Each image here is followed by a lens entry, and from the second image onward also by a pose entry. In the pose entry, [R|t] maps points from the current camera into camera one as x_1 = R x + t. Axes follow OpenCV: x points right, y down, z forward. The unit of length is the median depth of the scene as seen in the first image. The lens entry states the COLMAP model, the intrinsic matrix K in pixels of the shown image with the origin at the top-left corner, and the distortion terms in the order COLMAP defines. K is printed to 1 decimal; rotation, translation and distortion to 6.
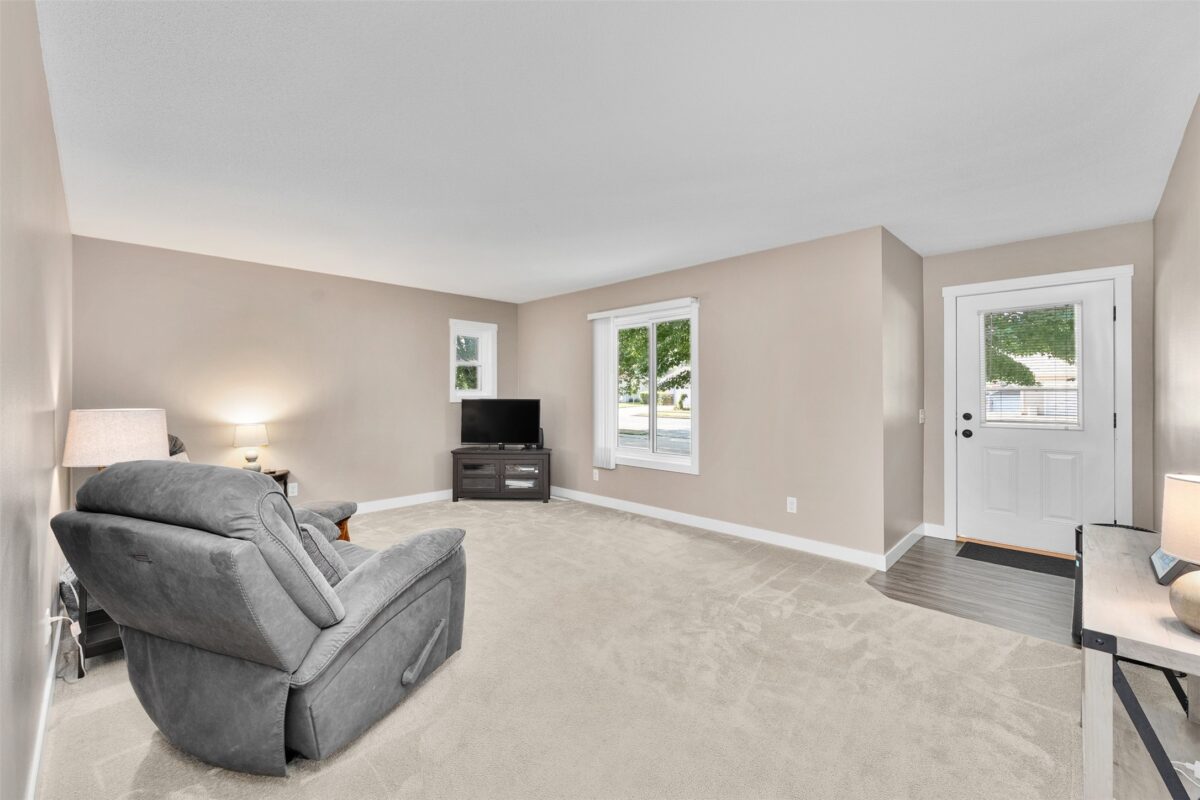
lens RADIAL K [[481.4, 0, 597.2], [0, 481.4, 396.5], [0, 0, 1]] dist [0.000071, 0.000045]
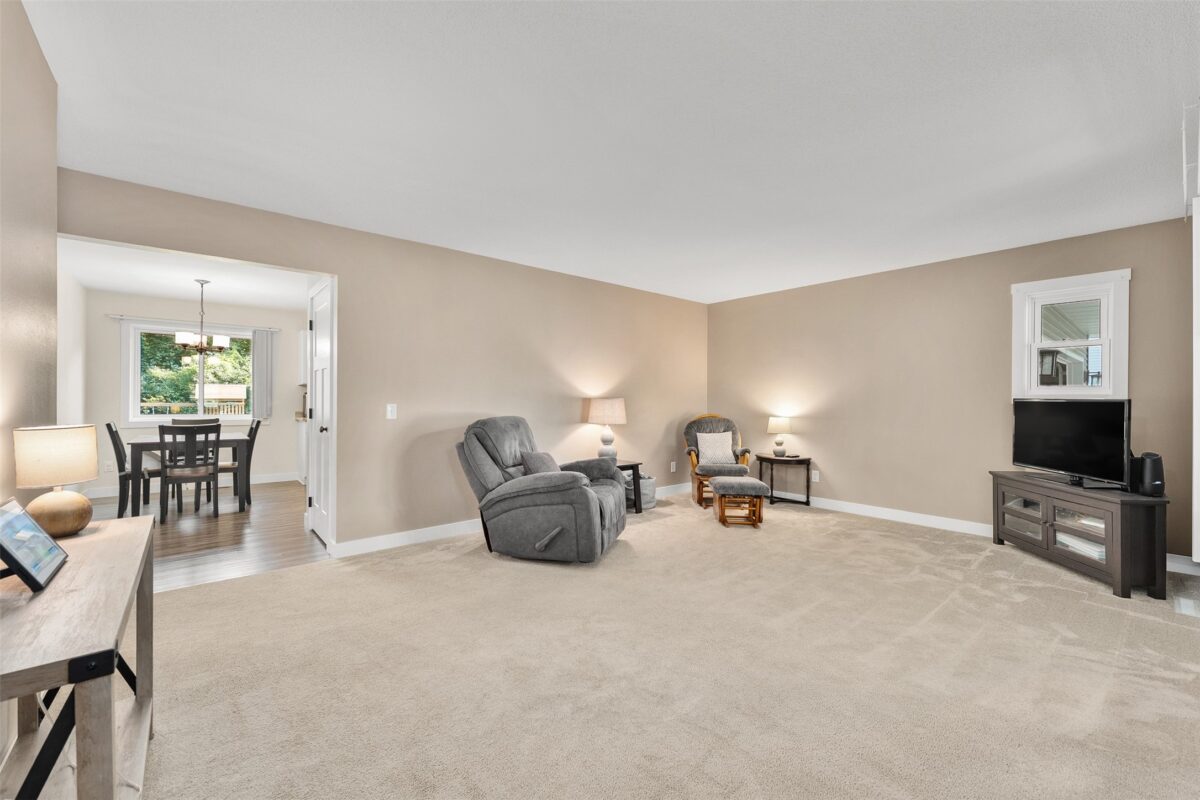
lens RADIAL K [[481.4, 0, 597.2], [0, 481.4, 396.5], [0, 0, 1]] dist [0.000071, 0.000045]
pose [[-0.079363, -0.007244, -0.996819, 0.506247], [-0.014154, 0.999881, -0.006139, 0.017016], [0.996745, 0.013622, -0.079456, 0.523194]]
